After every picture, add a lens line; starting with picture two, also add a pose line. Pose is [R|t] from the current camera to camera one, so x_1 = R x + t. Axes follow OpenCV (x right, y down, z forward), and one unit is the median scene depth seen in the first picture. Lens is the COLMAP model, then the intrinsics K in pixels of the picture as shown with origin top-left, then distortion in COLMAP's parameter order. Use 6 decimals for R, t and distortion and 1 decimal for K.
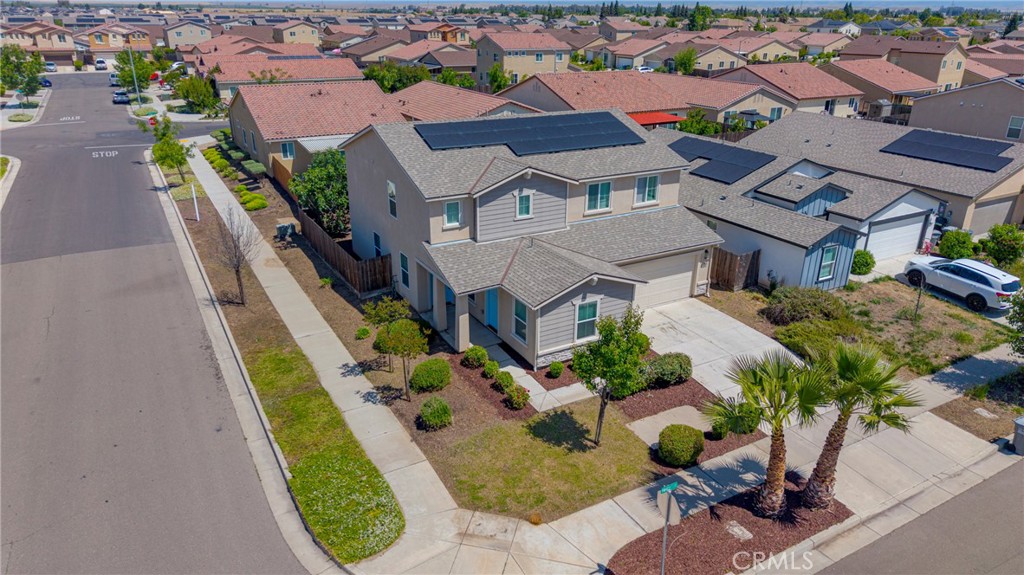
lens RADIAL K [[683.9, 0, 511.0], [0, 683.9, 290.4], [0, 0, 1]] dist [0.031982, -0.032792]
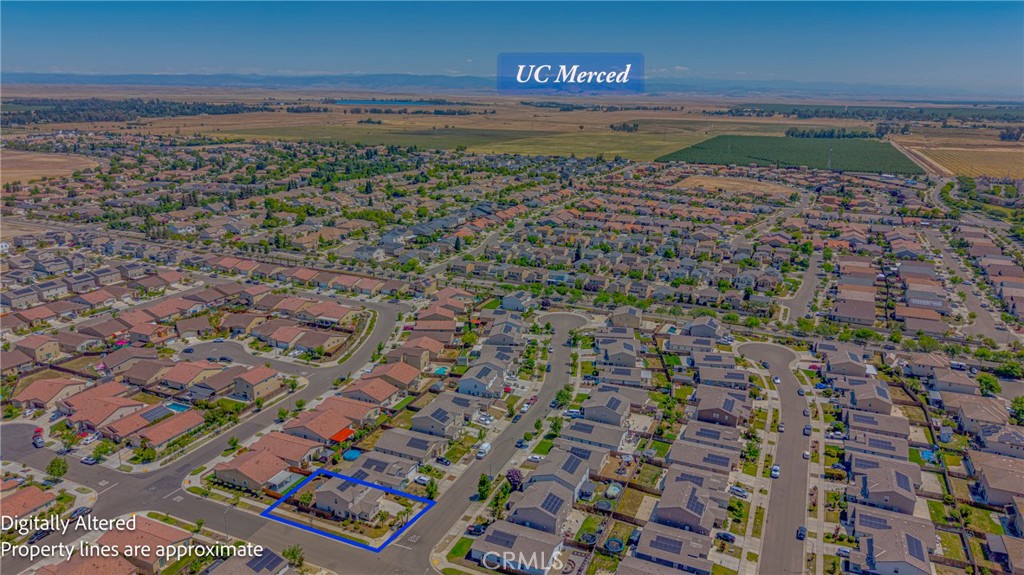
lens RADIAL K [[683.9, 0, 511.0], [0, 683.9, 290.4], [0, 0, 1]] dist [0.031982, -0.032792]
pose [[0.805670, -0.167374, 0.568226, -2.517404], [0.225112, 0.973796, -0.032343, -1.709808], [-0.547923, 0.153972, 0.822236, -6.266973]]
